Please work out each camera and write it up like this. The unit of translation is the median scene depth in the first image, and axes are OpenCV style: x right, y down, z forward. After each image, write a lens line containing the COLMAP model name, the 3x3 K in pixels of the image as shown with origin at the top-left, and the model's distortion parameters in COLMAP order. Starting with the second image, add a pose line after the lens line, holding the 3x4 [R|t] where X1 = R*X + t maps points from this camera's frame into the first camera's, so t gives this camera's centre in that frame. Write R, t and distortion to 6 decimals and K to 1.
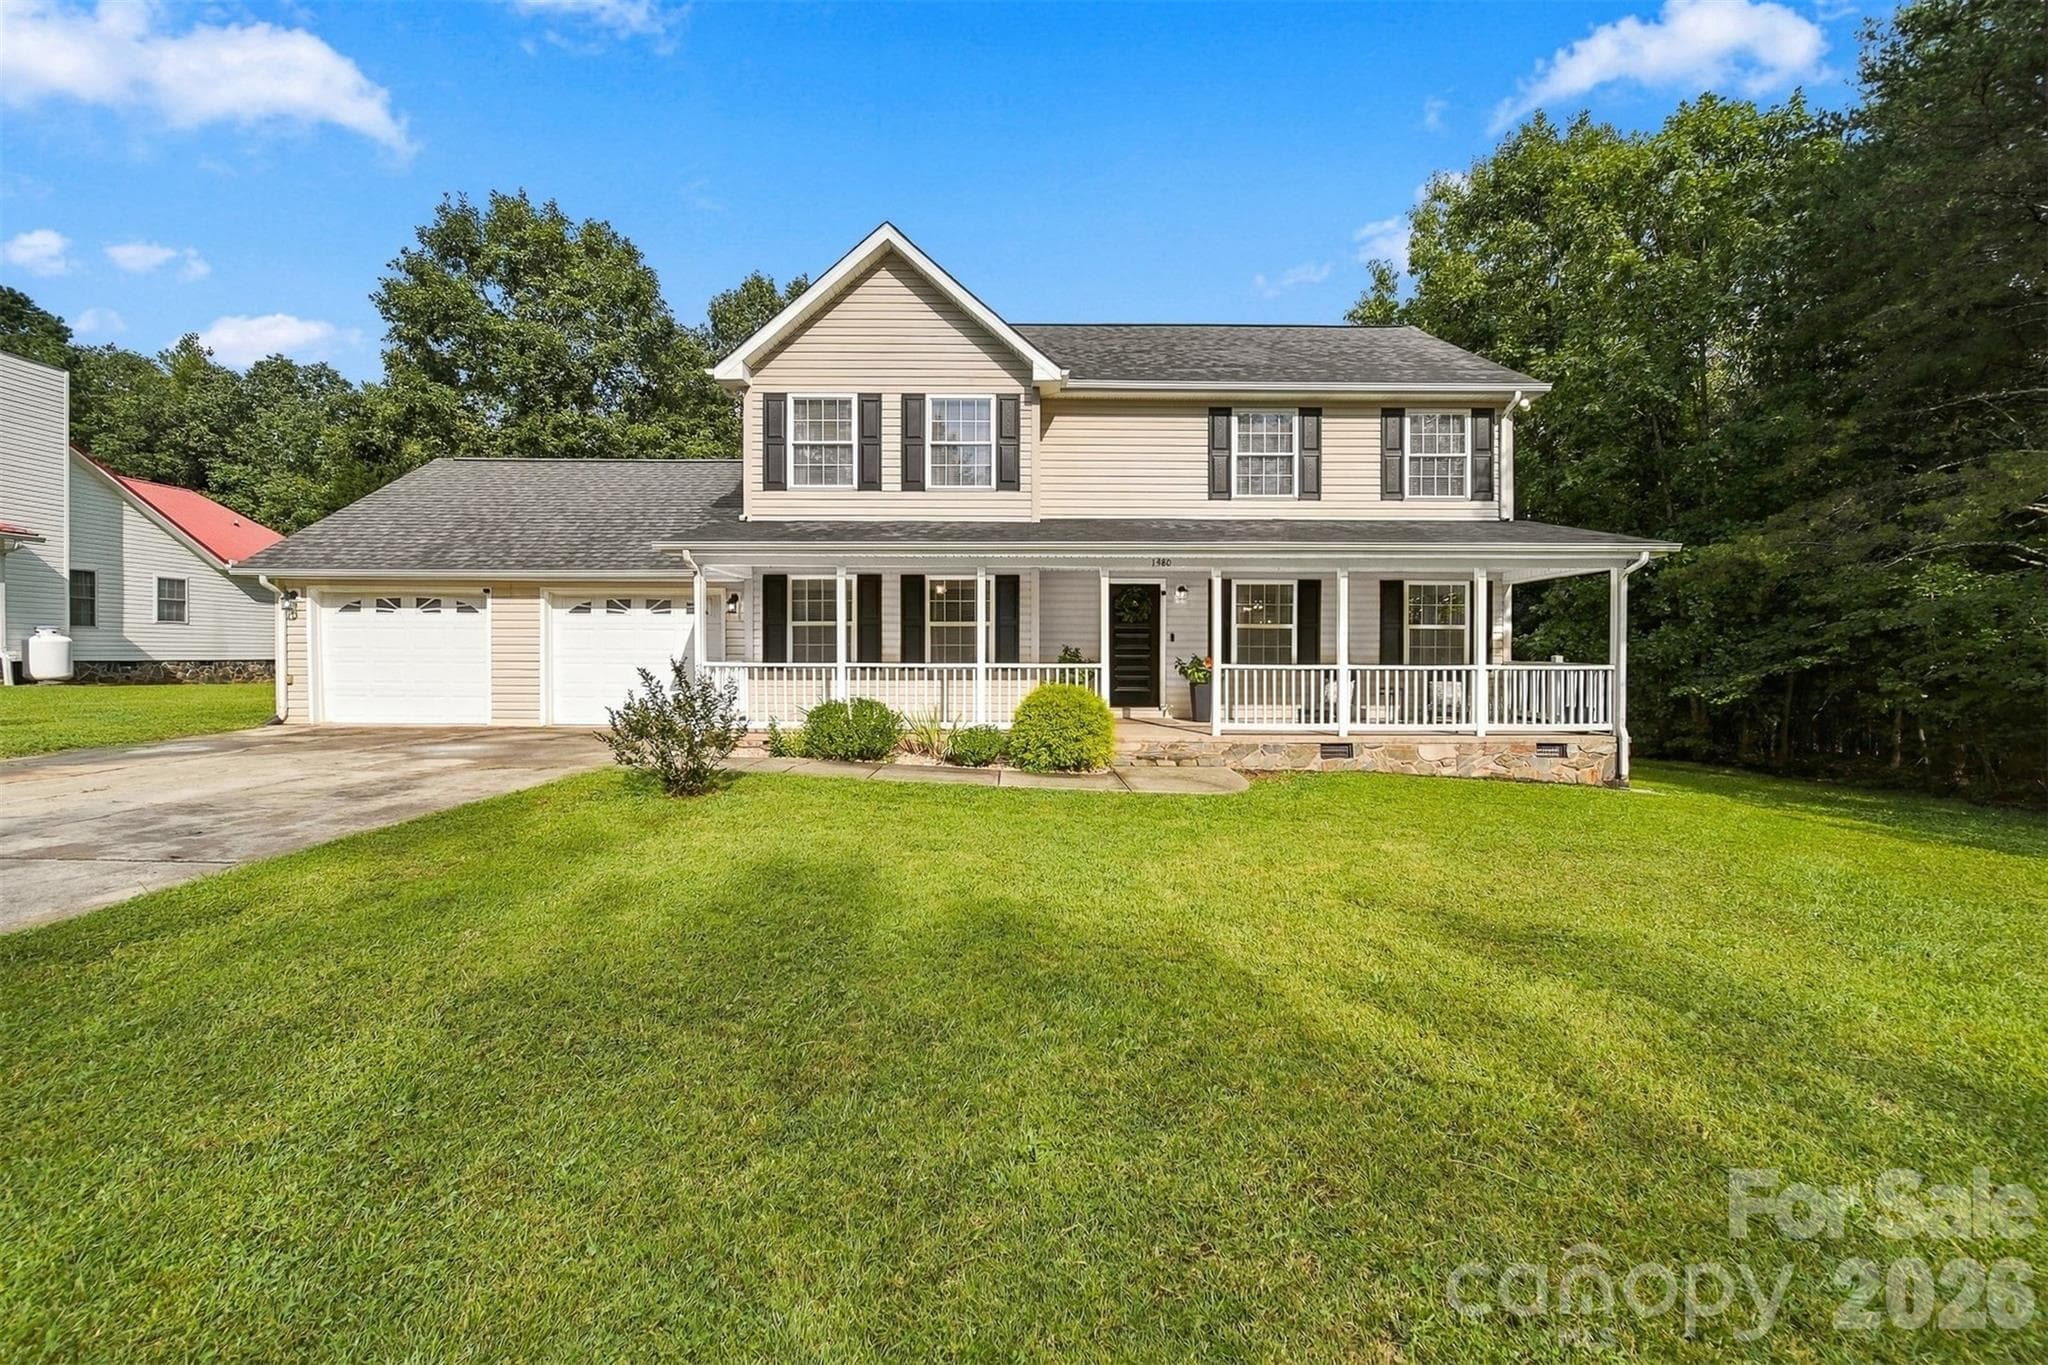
lens RADIAL K [[737.6, 0, 1029.4], [0, 737.6, 659.0], [0, 0, 1]] dist [0.002186, 0.000076]
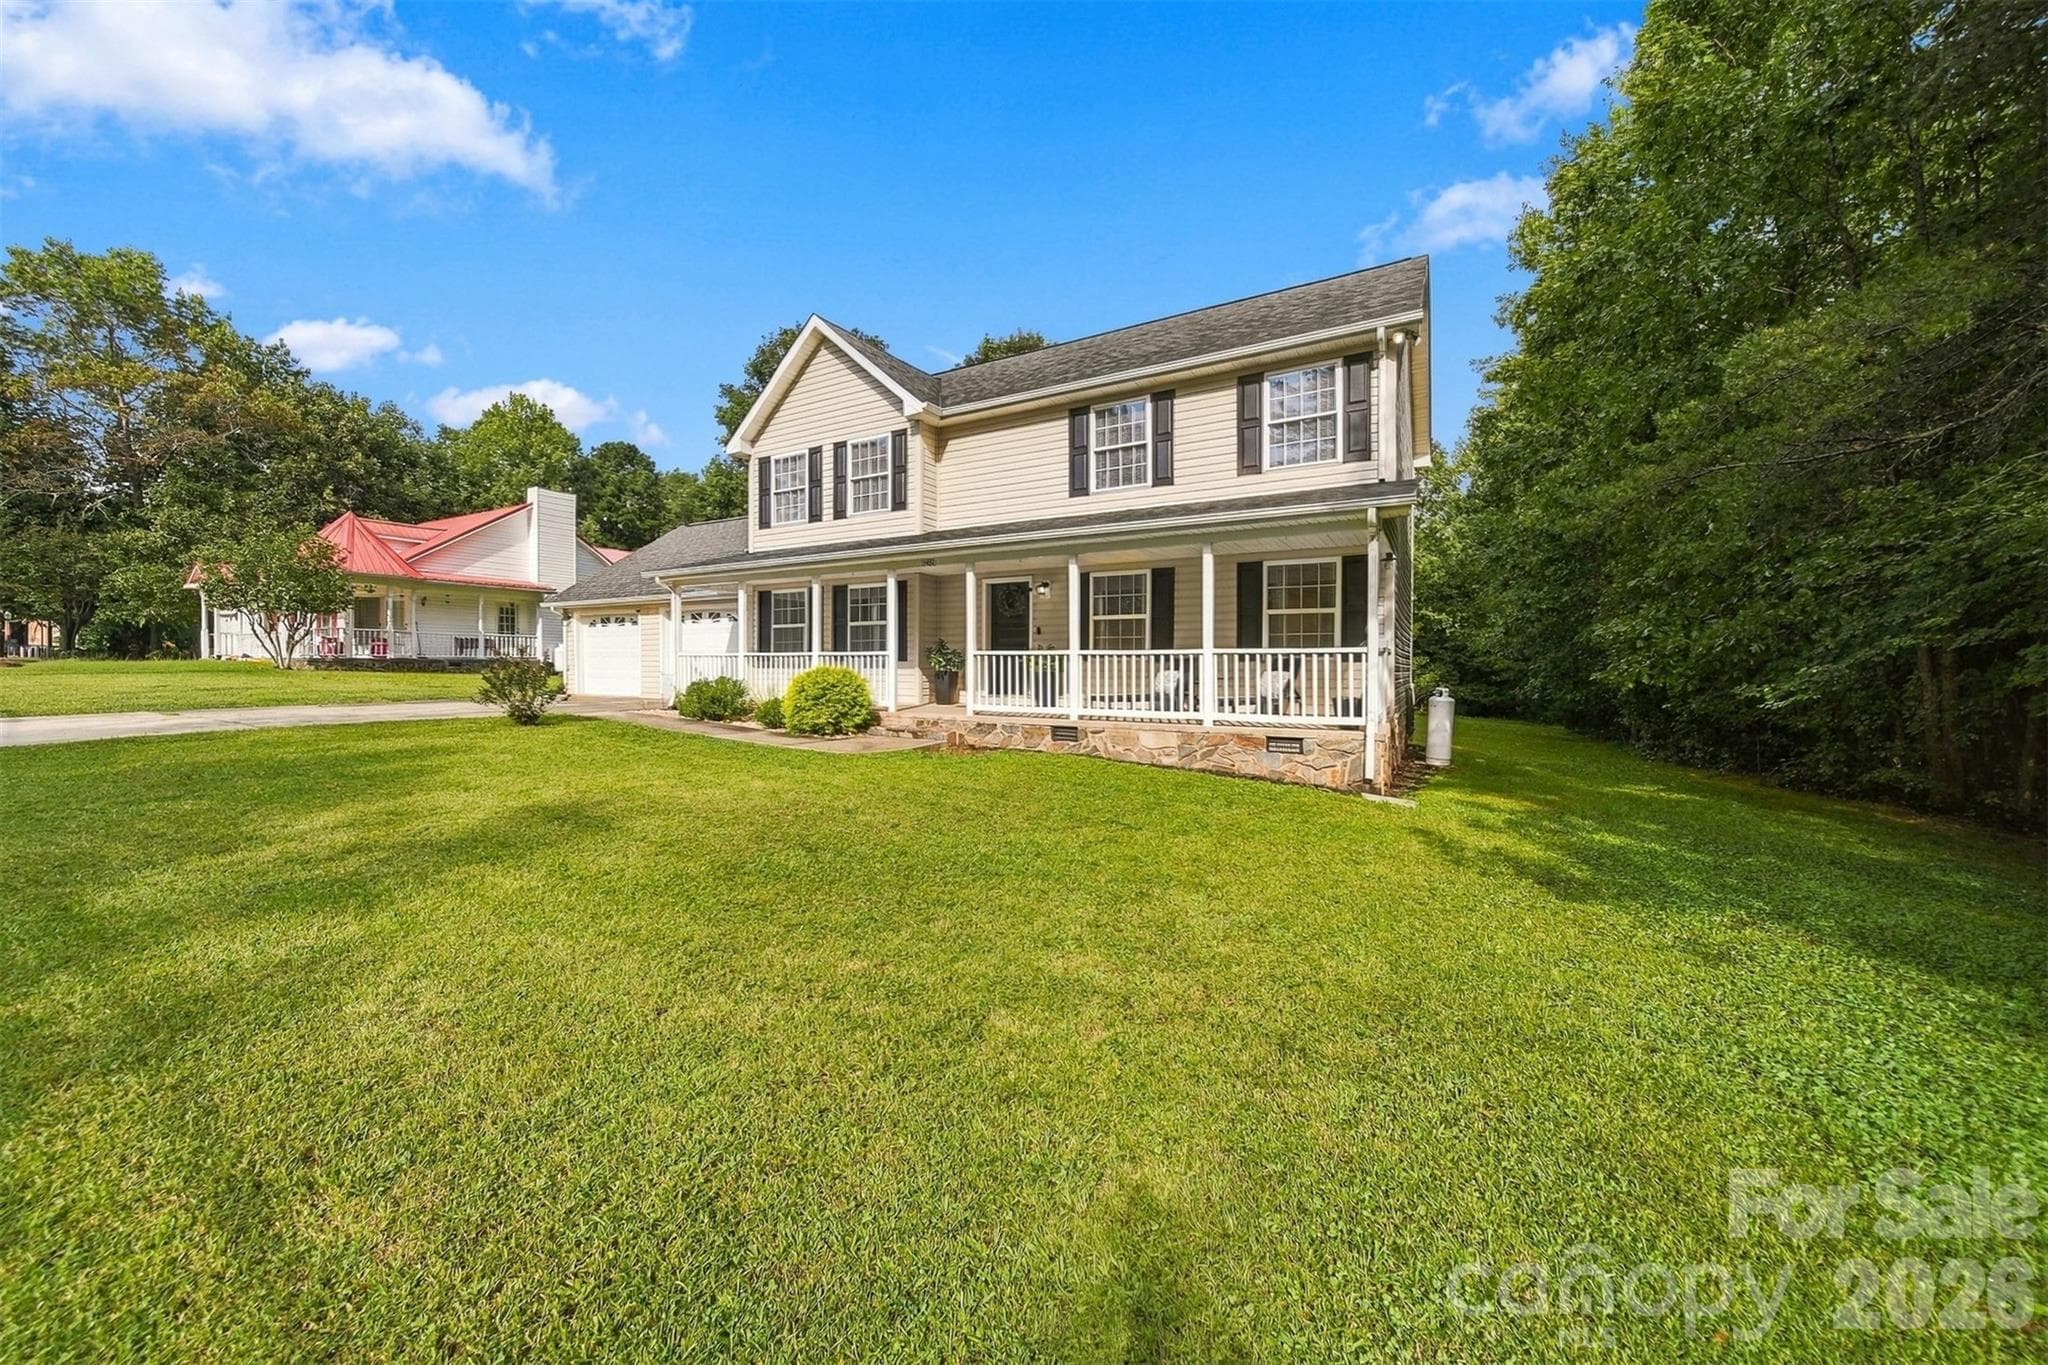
lens RADIAL K [[711.3, 0, 1024.0], [0, 711.3, 682.5], [0, 0, 1]] dist [-0.001039, -0.000016]
pose [[0.866846, 0.012923, -0.498408, 0.727925], [-0.006770, 0.999877, 0.014151, 0.033448], [0.498529, -0.008892, 0.866827, 0.096061]]
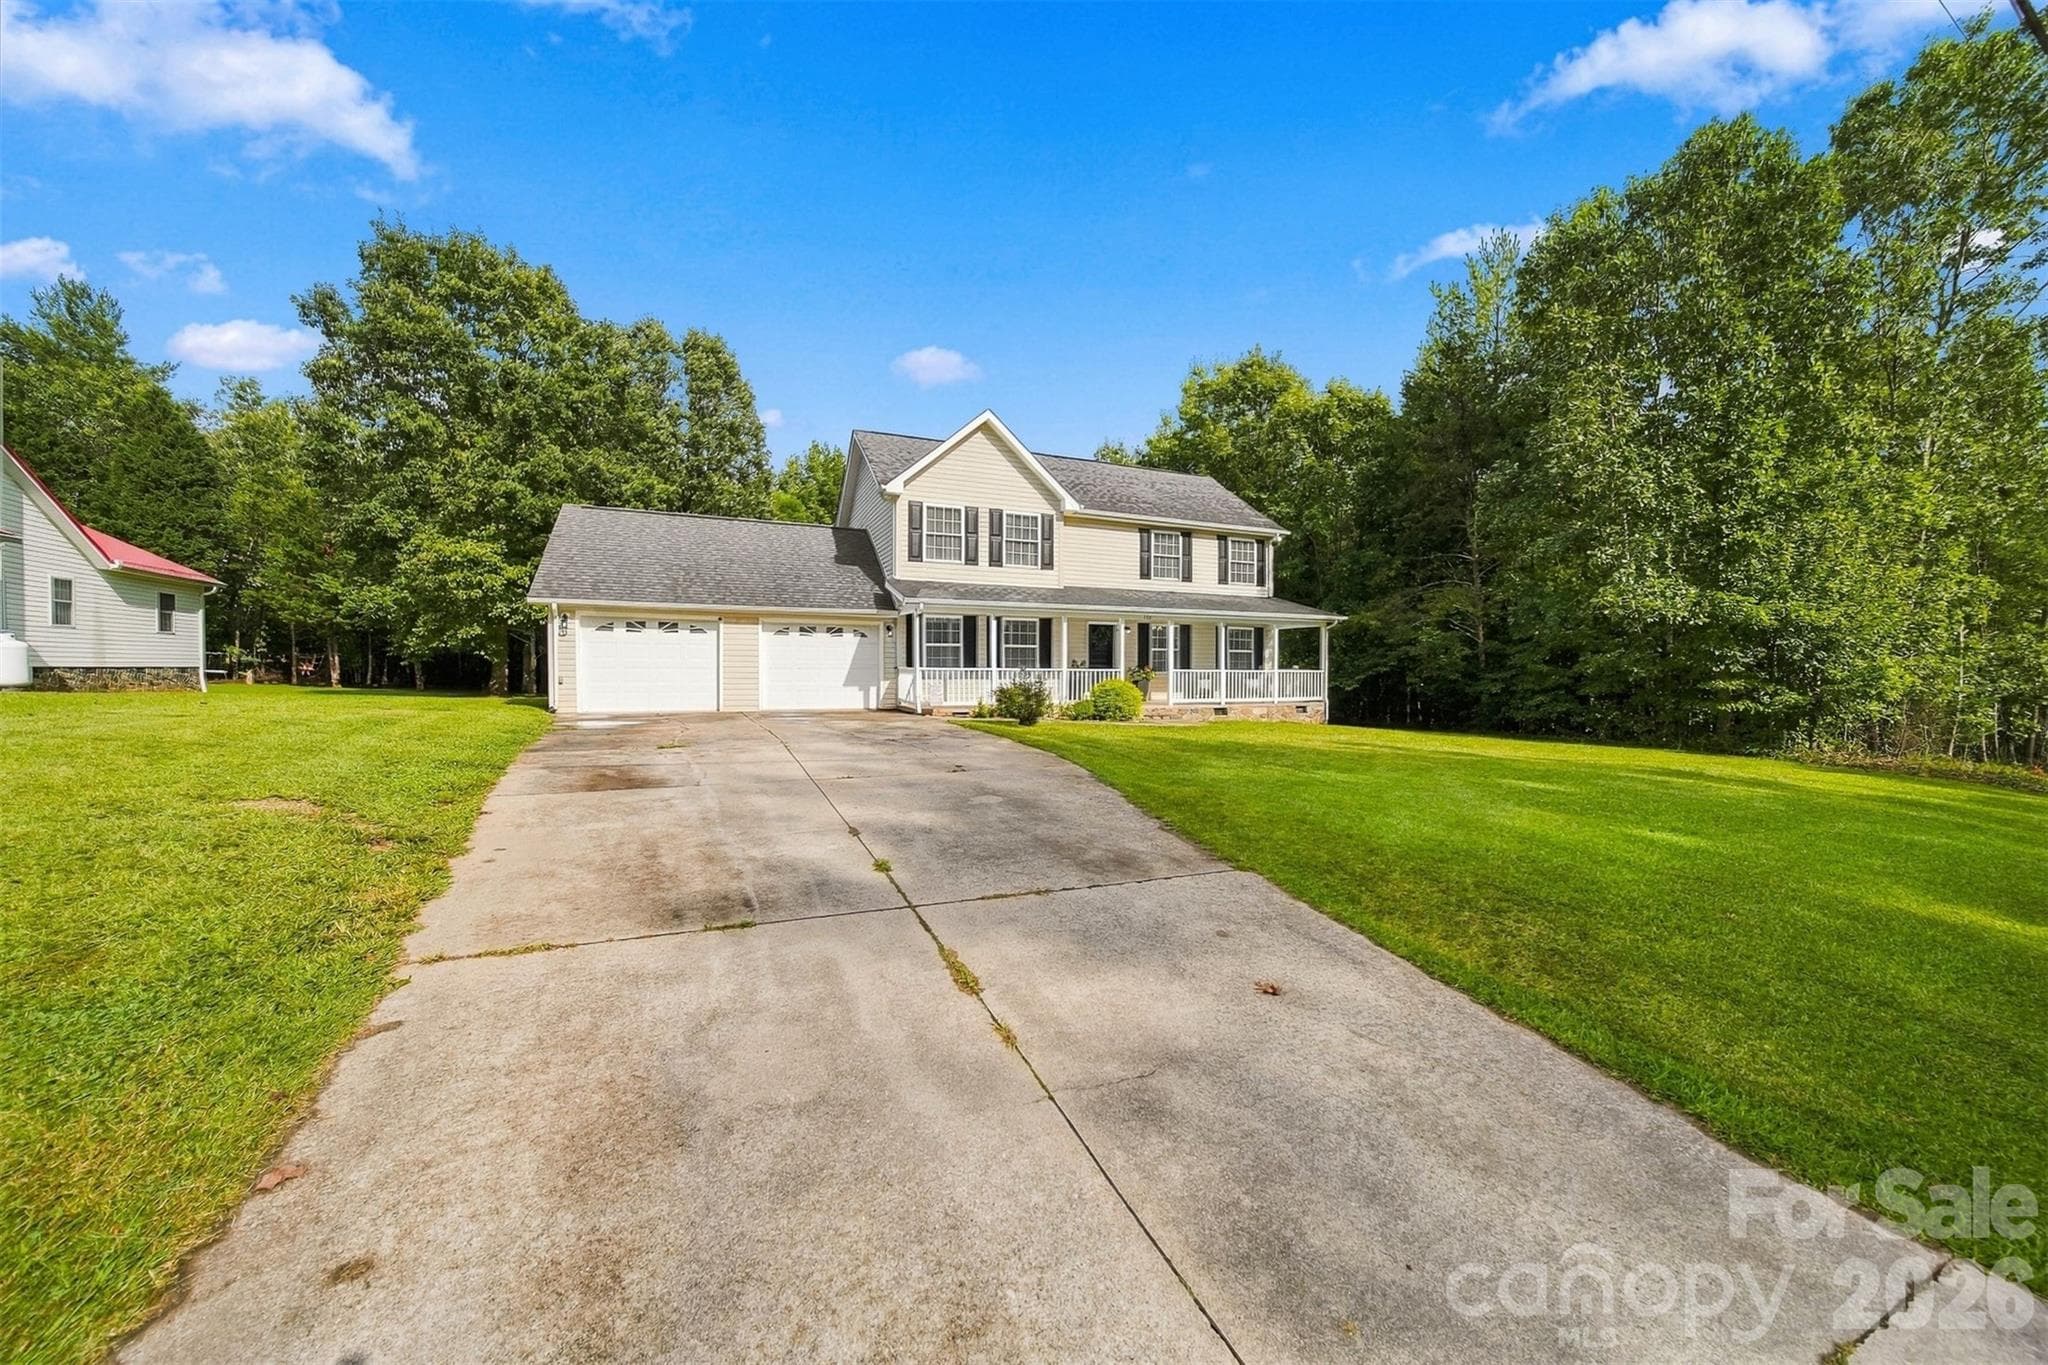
lens RADIAL K [[711.3, 0, 1024.0], [0, 711.3, 682.5], [0, 0, 1]] dist [-0.001039, -0.000016]
pose [[0.926162, -0.003565, 0.377109, -0.711934], [-0.001157, 0.999924, 0.012294, 0.016495], [-0.377124, -0.011823, 0.926087, -0.534819]]
